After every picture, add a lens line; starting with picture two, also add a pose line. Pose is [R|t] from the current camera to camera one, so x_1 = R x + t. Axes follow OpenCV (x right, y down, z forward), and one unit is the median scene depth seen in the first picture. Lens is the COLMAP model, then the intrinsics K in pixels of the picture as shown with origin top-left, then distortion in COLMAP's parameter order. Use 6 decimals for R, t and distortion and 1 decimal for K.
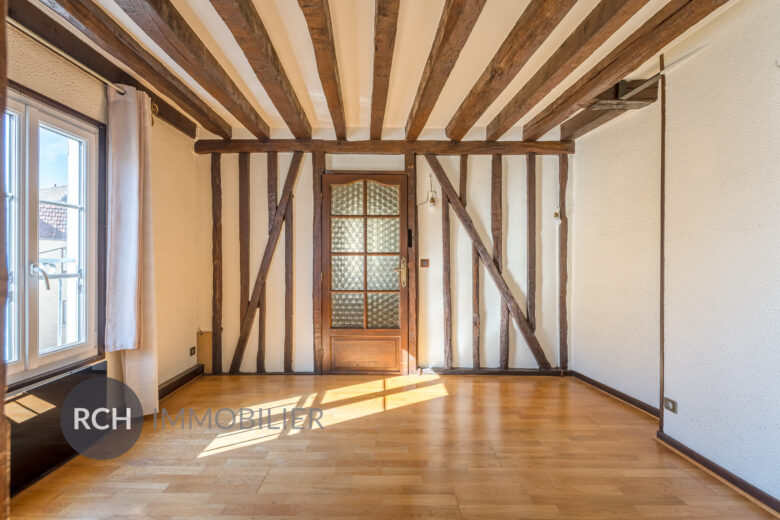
lens RADIAL K [[354.6, 0, 393.5], [0, 354.6, 256.4], [0, 0, 1]] dist [-0.000470, -0.000033]
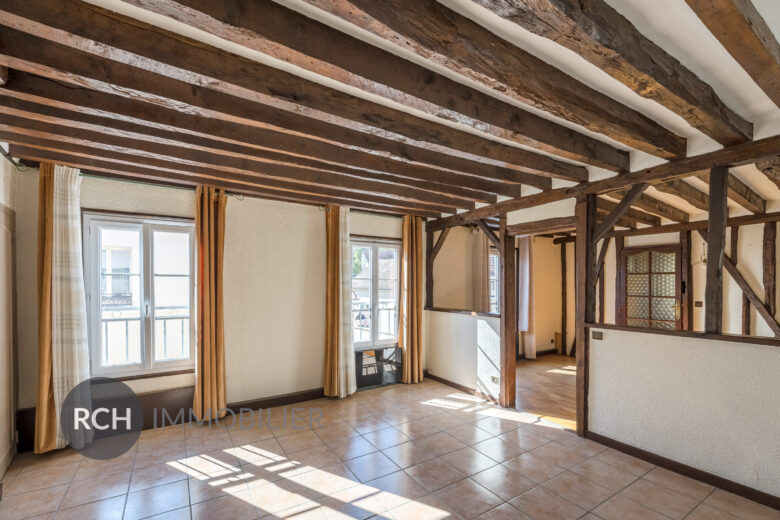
lens RADIAL K [[343.9, 0, 398.6], [0, 343.9, 284.1], [0, 0, 1]] dist [-0.003967, 0.000076]
pose [[0.541063, 0.003360, -0.840975, 0.615016], [0.003160, 0.999977, 0.006028, -0.077139], [0.840976, -0.005919, 0.541040, -0.812755]]
